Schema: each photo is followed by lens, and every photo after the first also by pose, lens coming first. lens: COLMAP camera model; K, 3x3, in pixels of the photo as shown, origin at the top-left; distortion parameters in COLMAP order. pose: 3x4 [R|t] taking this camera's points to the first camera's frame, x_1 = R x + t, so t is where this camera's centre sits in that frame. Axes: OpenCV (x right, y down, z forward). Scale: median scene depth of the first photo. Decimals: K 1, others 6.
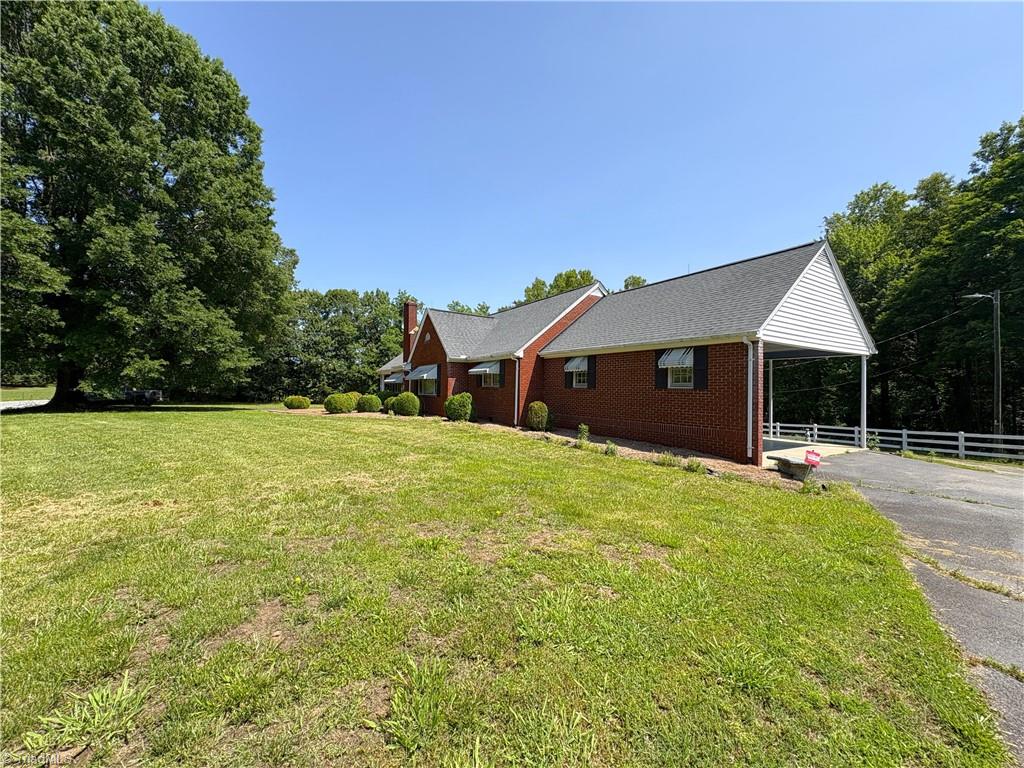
lens RADIAL K [[408.0, 0, 512.0], [0, 408.0, 384.0], [0, 0, 1]] dist [-0.000055, -0.000091]
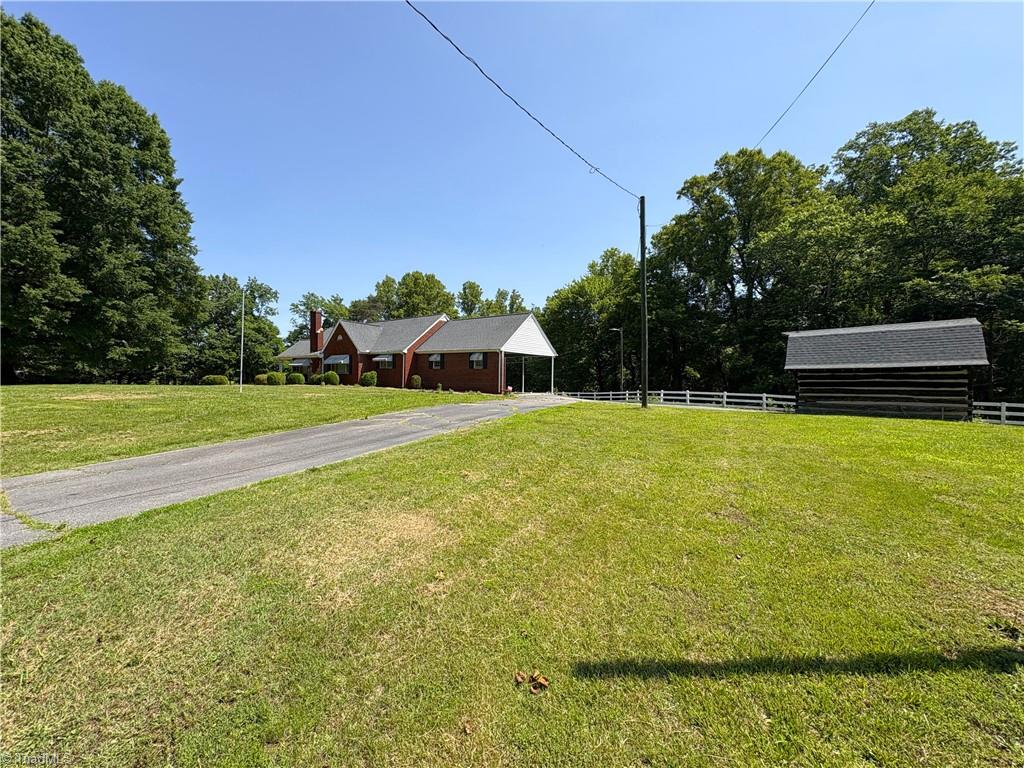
lens RADIAL K [[408.0, 0, 512.0], [0, 408.0, 384.0], [0, 0, 1]] dist [-0.000055, -0.000091]
pose [[0.926839, -0.004844, 0.375427, -0.211712], [-0.006598, 0.999552, 0.029186, 0.019997], [-0.375400, -0.029528, 0.926393, -0.882847]]
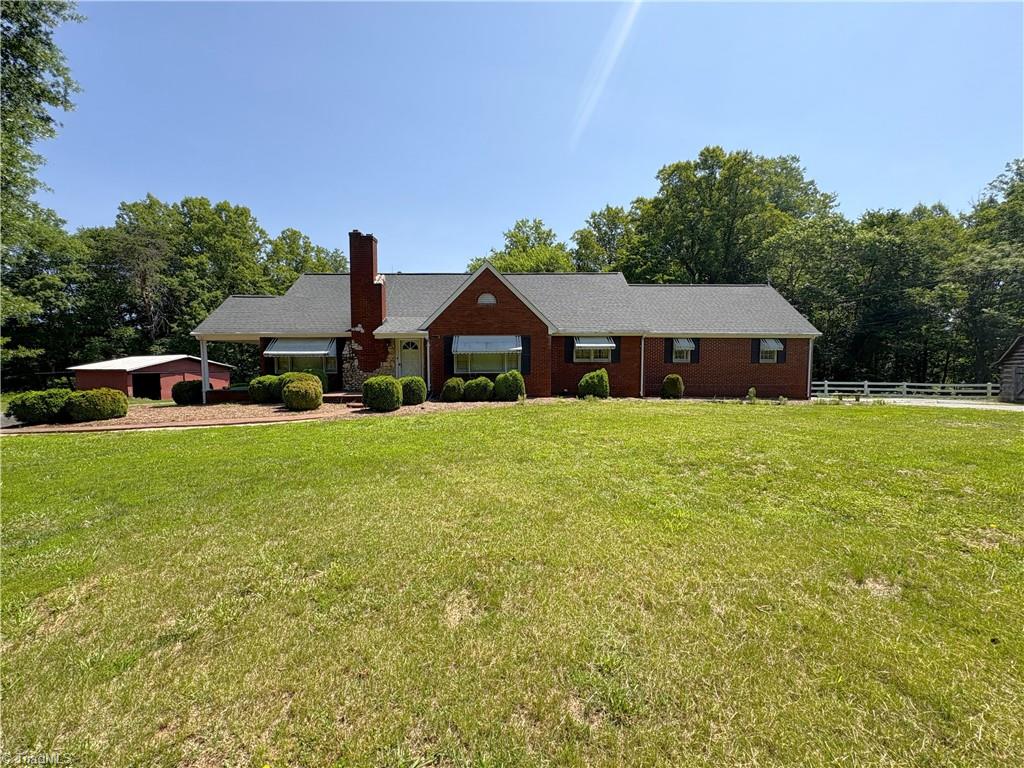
lens RADIAL K [[408.0, 0, 512.0], [0, 408.0, 384.0], [0, 0, 1]] dist [-0.000055, -0.000091]
pose [[0.499806, -0.053430, 0.864488, -1.008535], [-0.000269, 0.998086, 0.061843, -0.001487], [-0.866137, -0.031142, 0.498835, 0.661172]]
